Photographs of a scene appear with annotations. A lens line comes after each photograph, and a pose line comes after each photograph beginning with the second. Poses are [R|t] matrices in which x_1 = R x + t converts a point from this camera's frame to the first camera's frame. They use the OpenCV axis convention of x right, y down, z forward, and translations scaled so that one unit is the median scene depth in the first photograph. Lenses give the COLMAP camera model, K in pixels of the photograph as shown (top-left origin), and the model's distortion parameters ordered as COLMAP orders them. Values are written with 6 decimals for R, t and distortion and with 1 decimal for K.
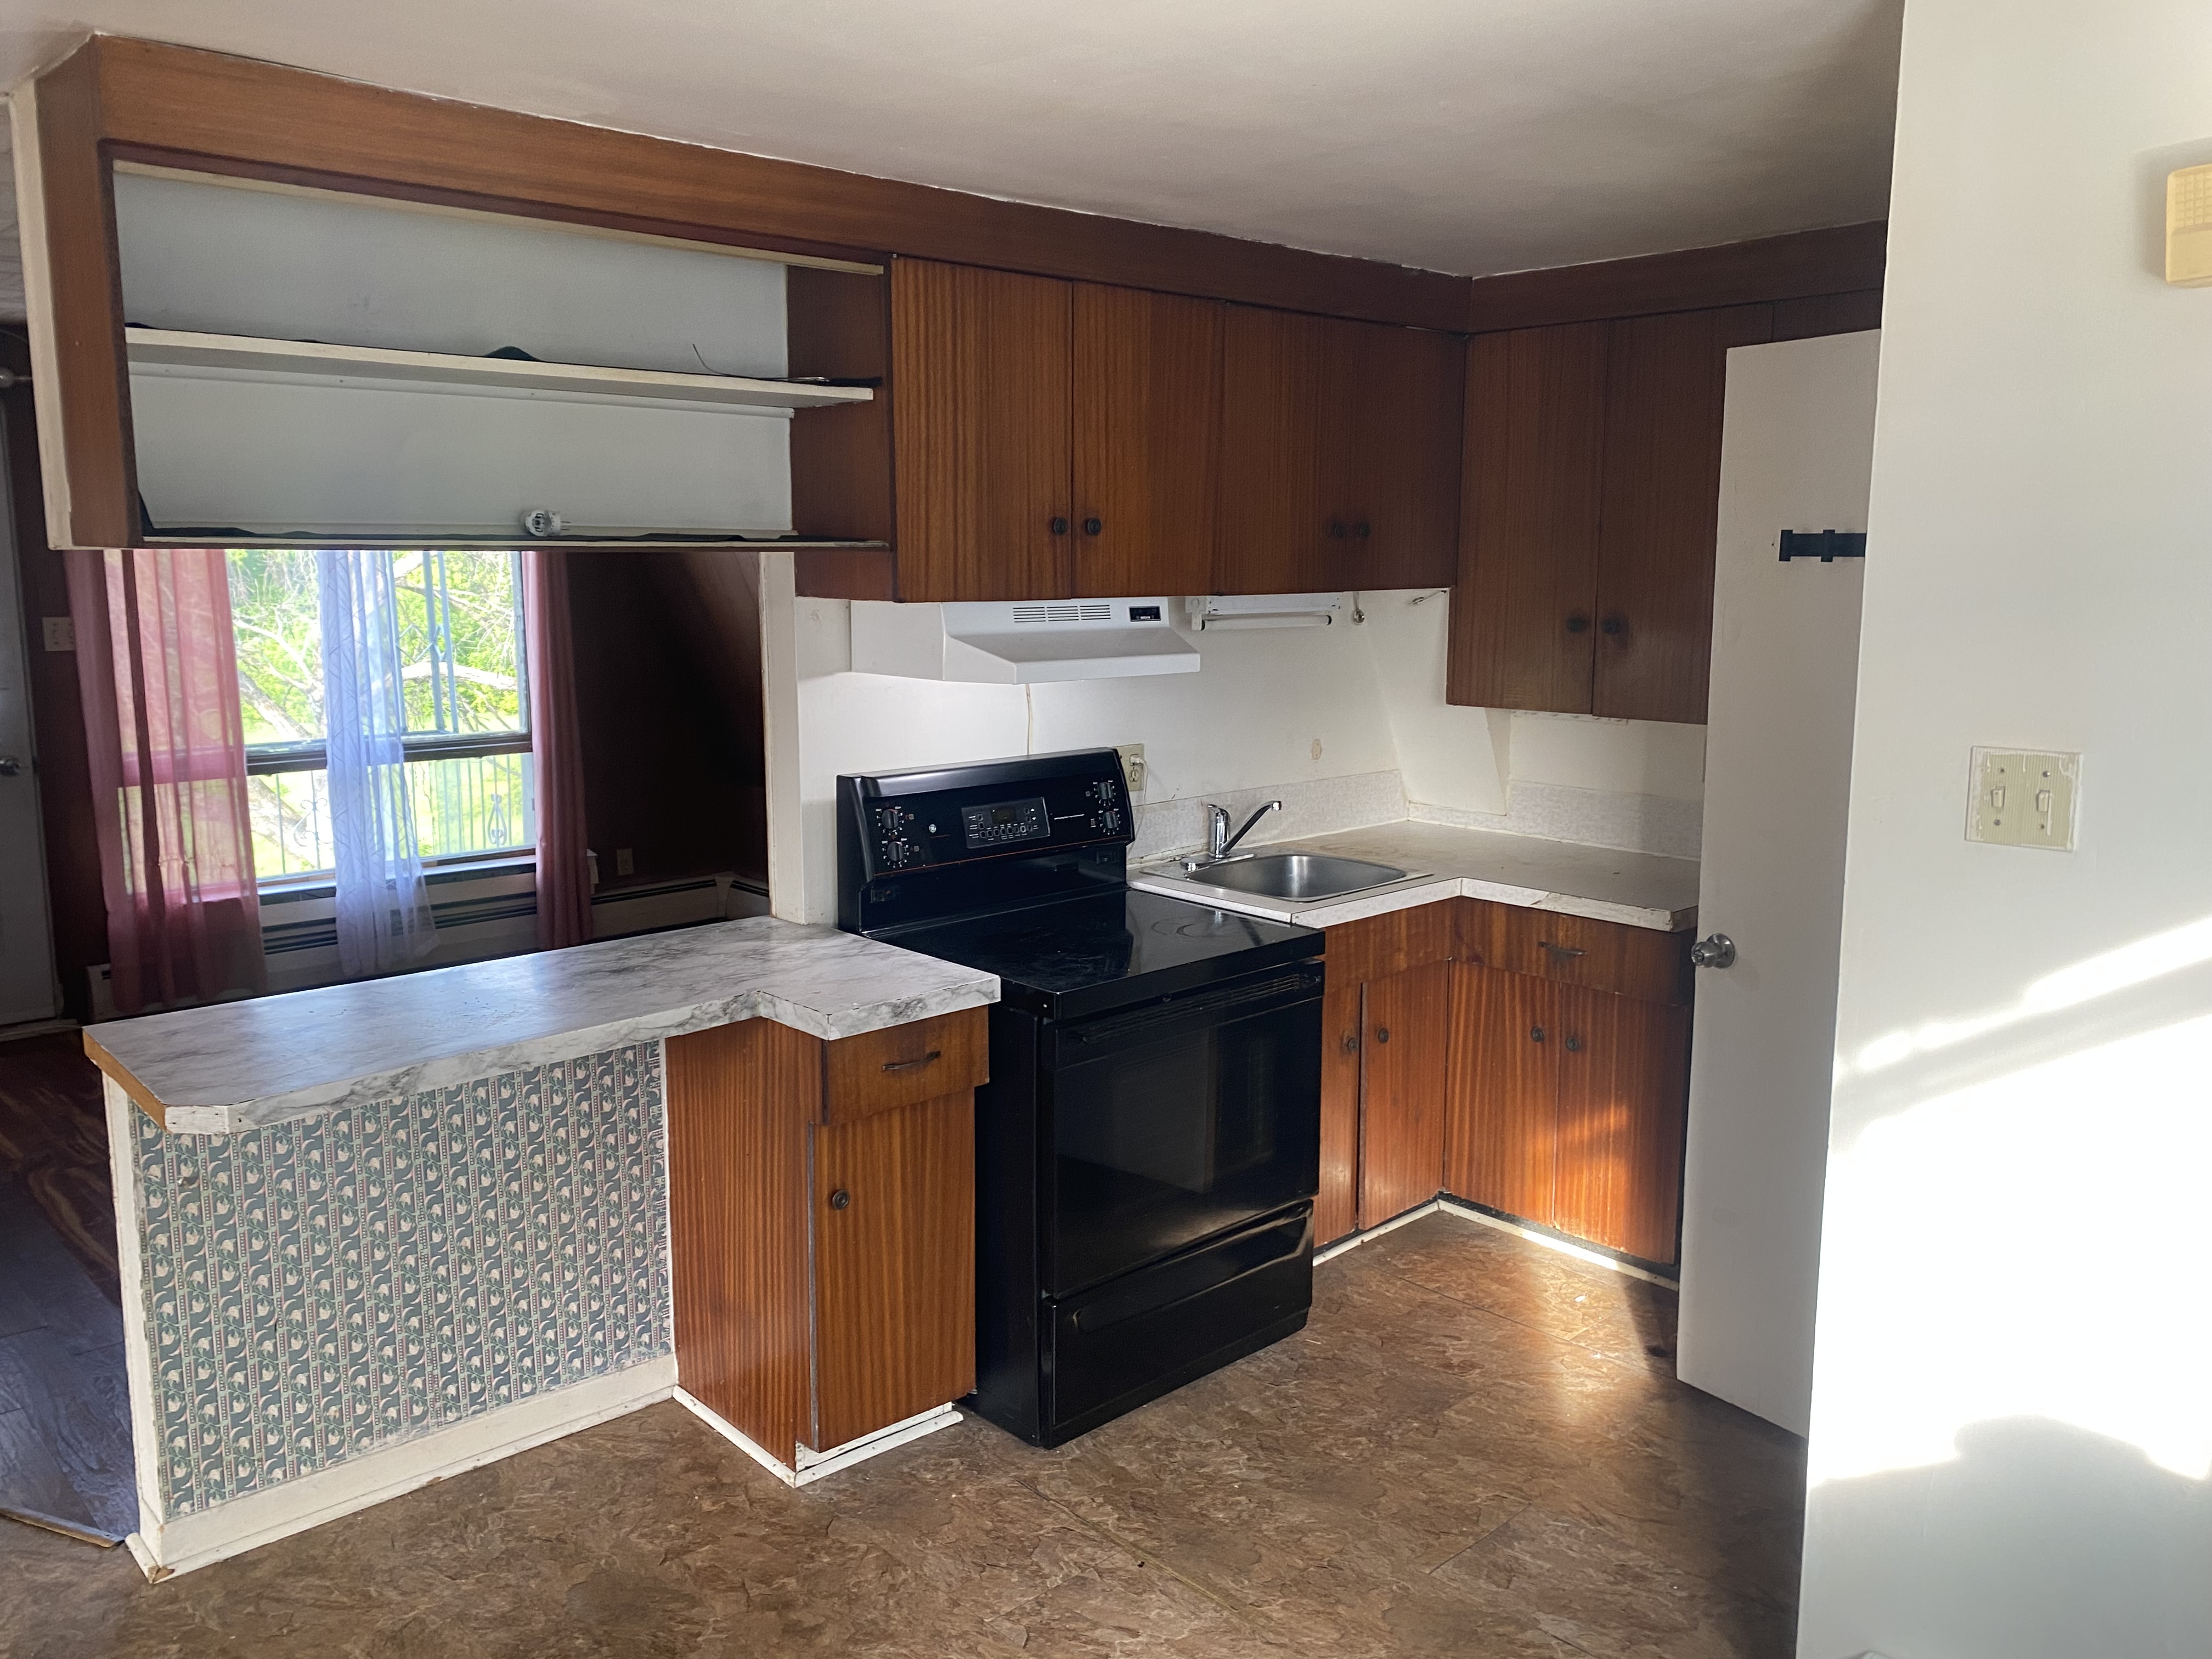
lens RADIAL K [[1727.6, 0, 1055.4], [0, 1727.6, 840.3], [0, 0, 1]] dist [0.051950, -0.062548]
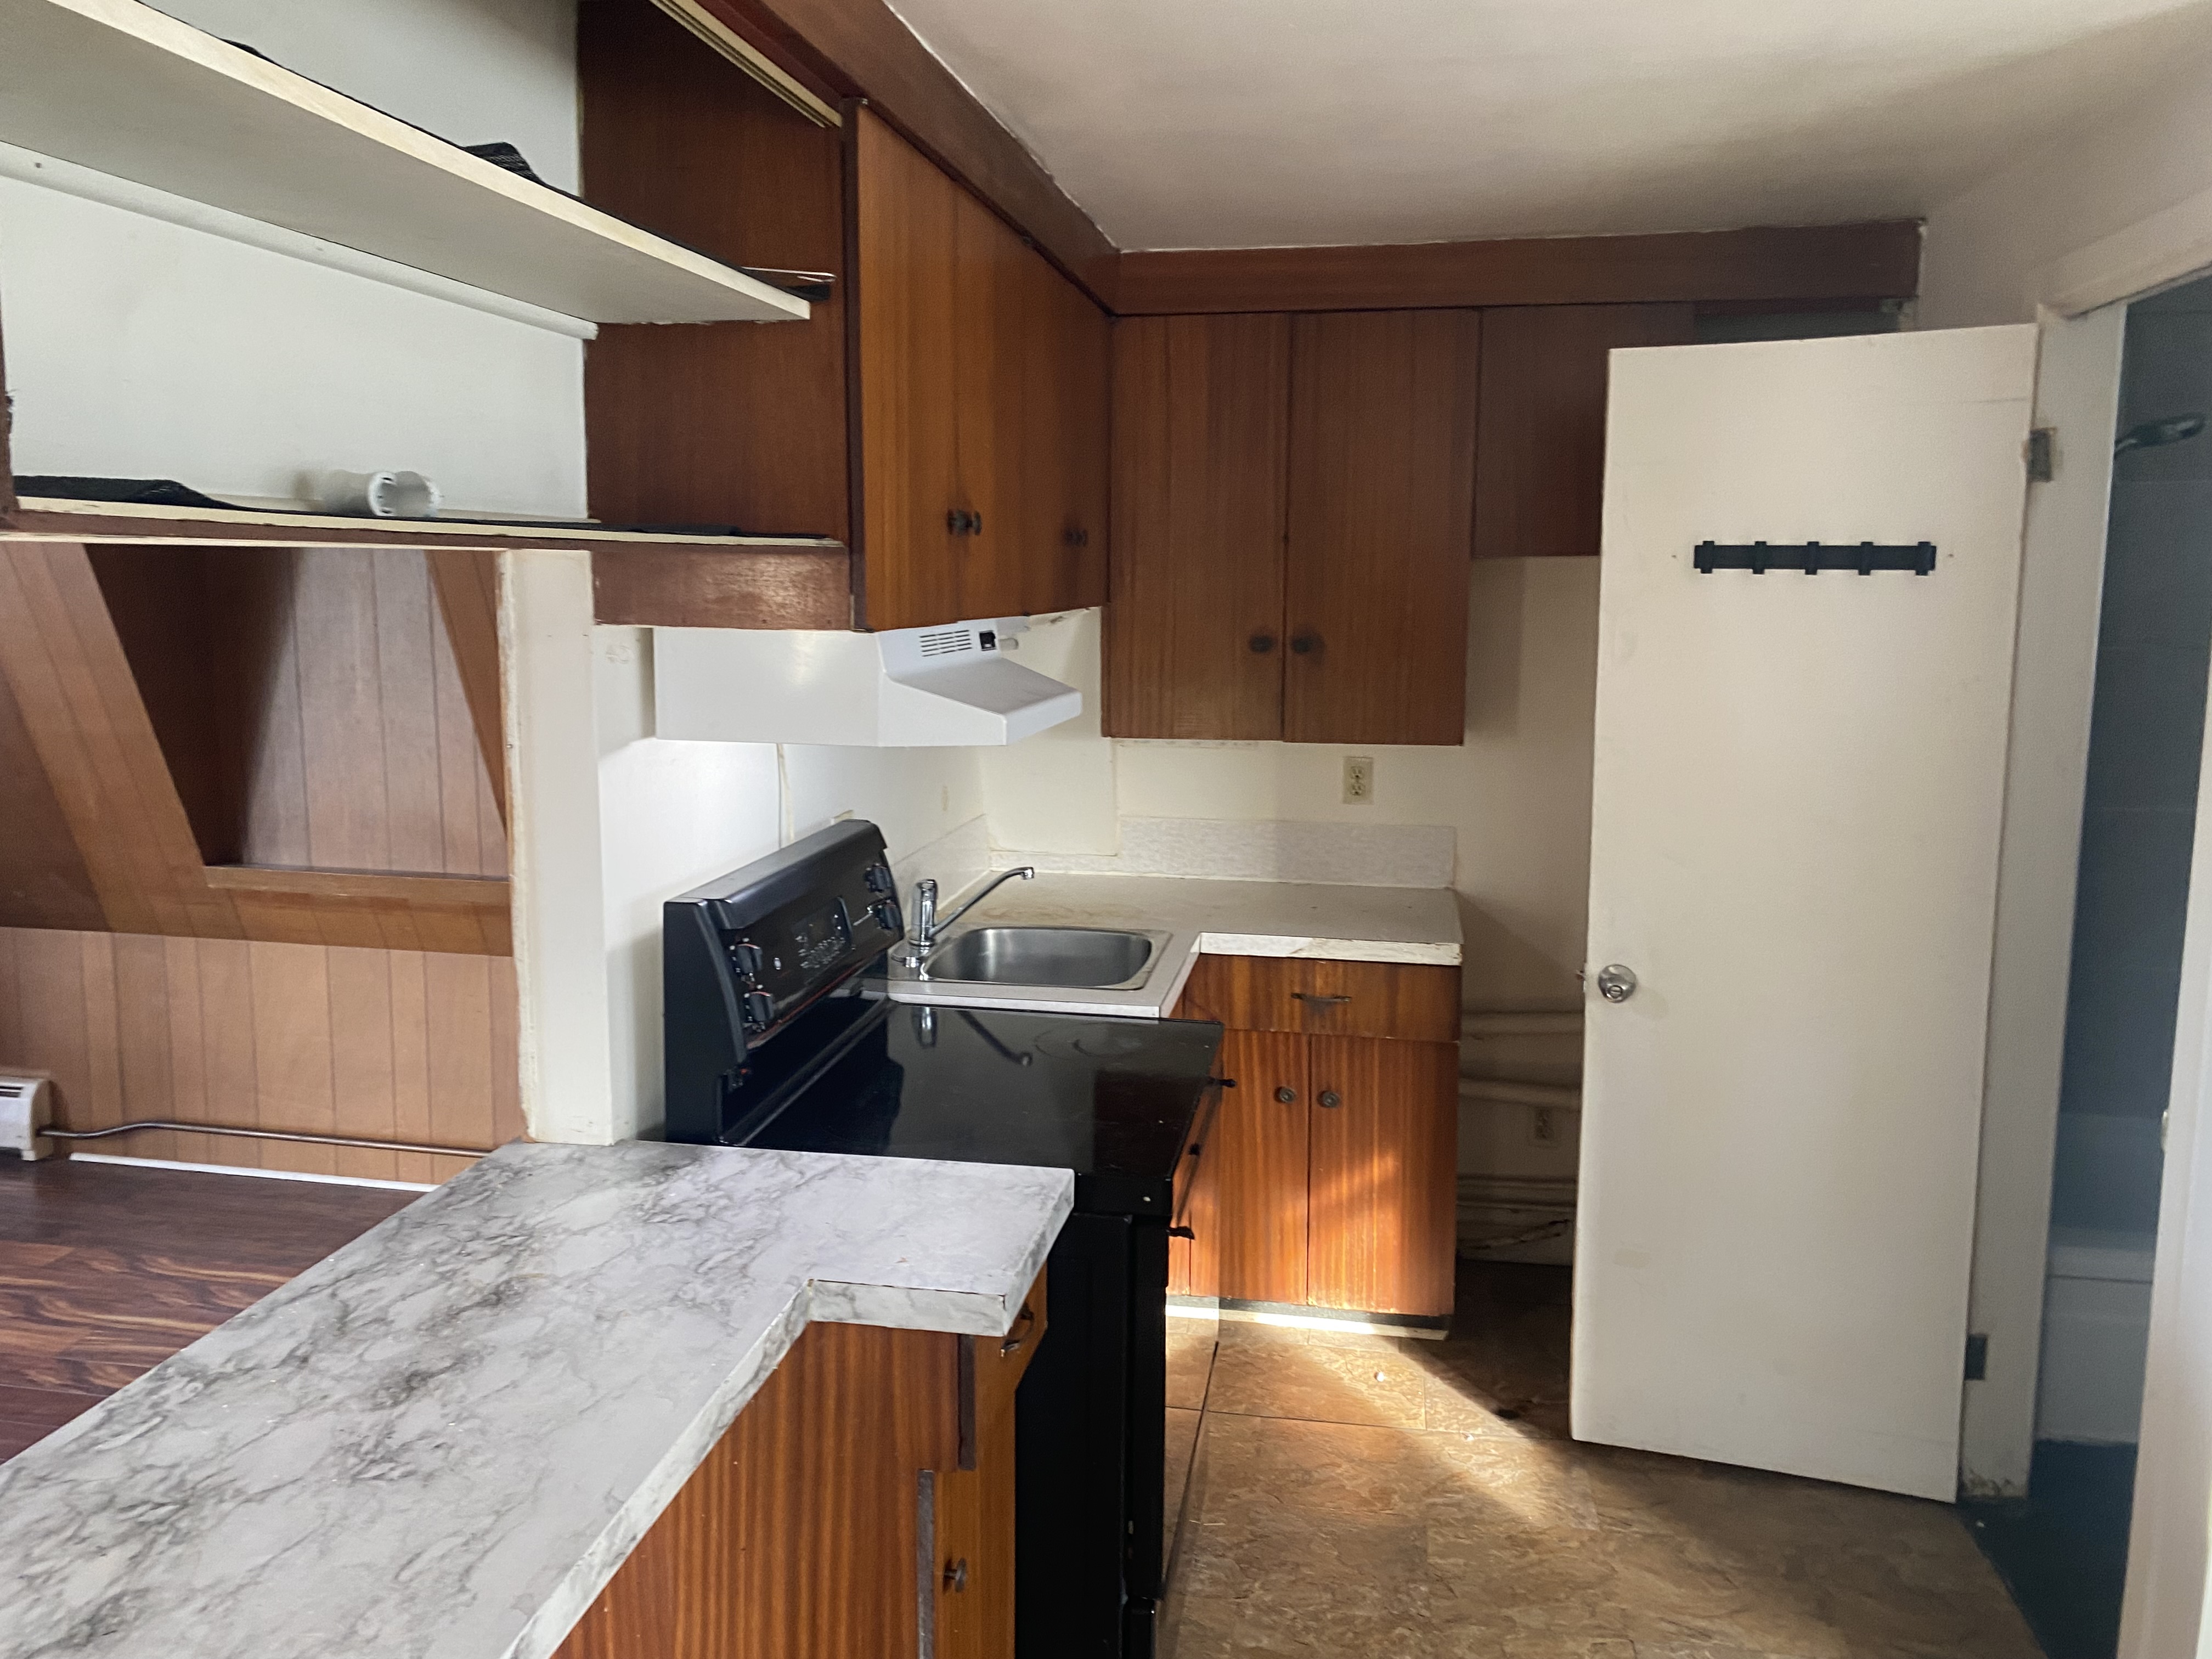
lens RADIAL K [[1727.6, 0, 1111.2], [0, 1727.6, 806.5], [0, 0, 1]] dist [0.051950, -0.062548]
pose [[0.782021, -0.079882, 0.618112, -0.383525], [0.095759, 0.995376, 0.007487, -0.060542], [-0.615852, 0.053335, 0.786054, 0.385067]]
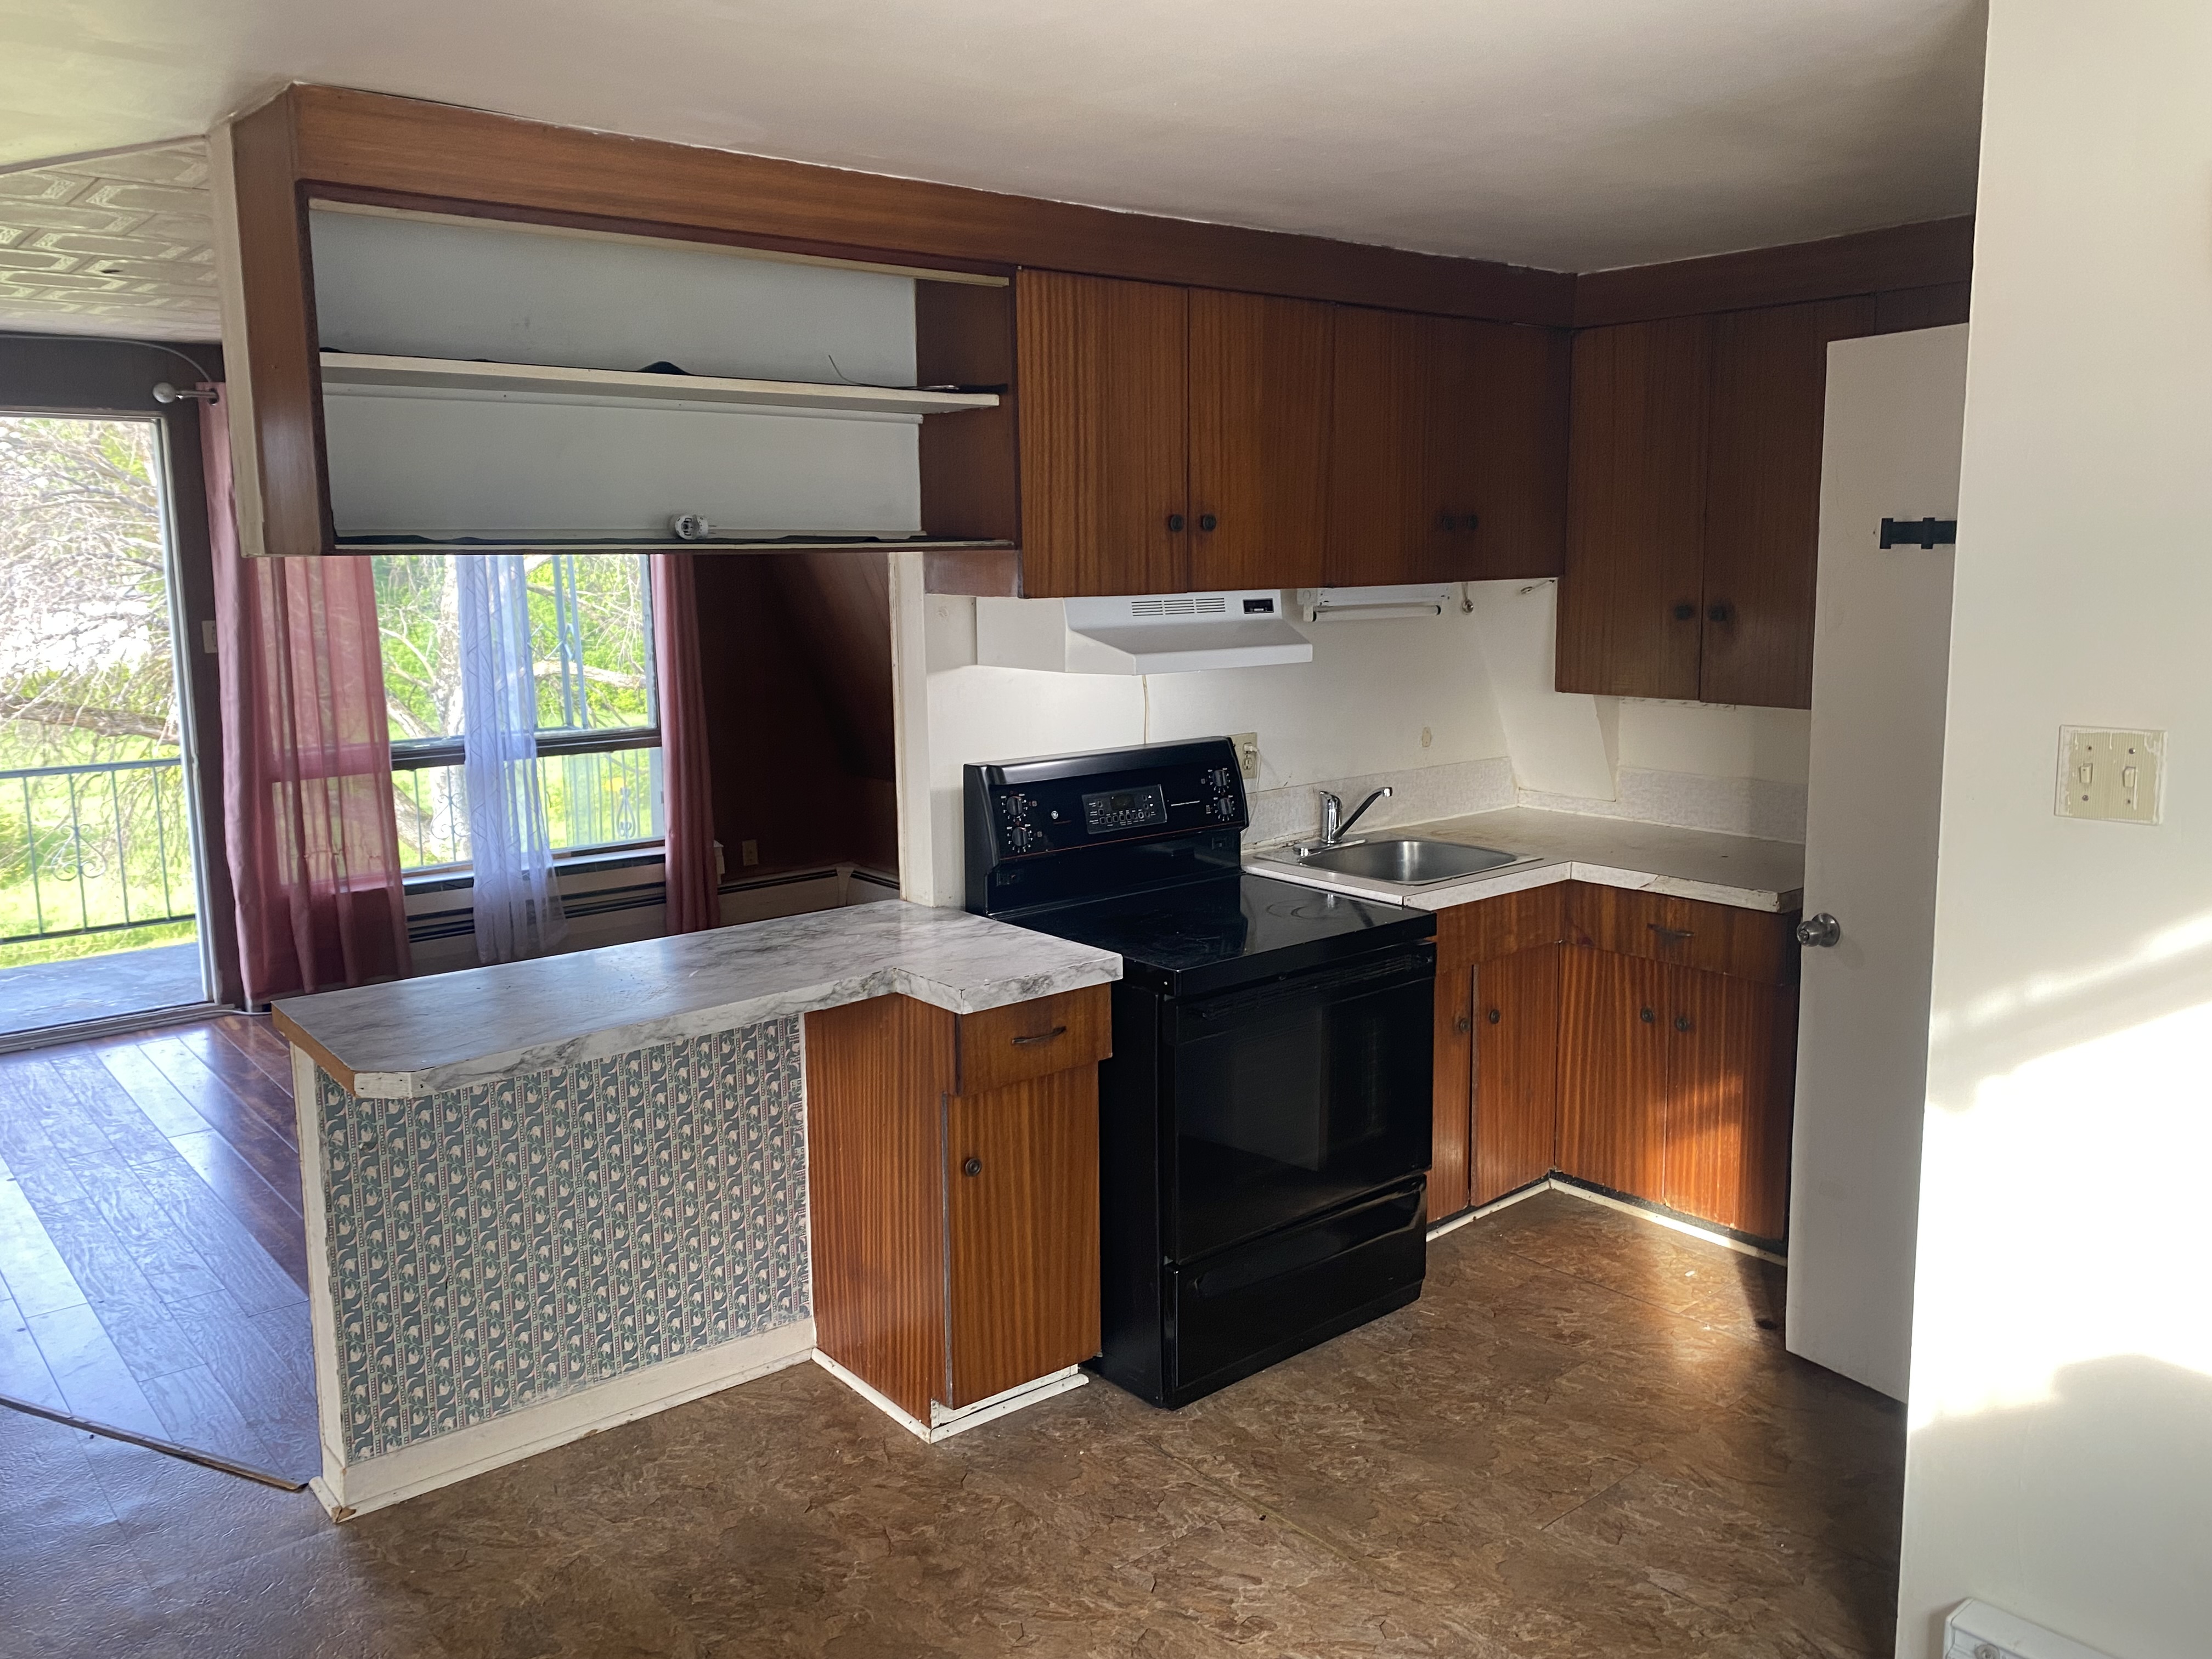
lens RADIAL K [[1727.6, 0, 1091.4], [0, 1727.6, 828.7], [0, 0, 1]] dist [0.051950, -0.062548]
pose [[0.999156, -0.005063, -0.040764, -0.006857], [0.004942, 0.999983, -0.003066, 0.004721], [0.040779, 0.002862, 0.999164, -0.037954]]
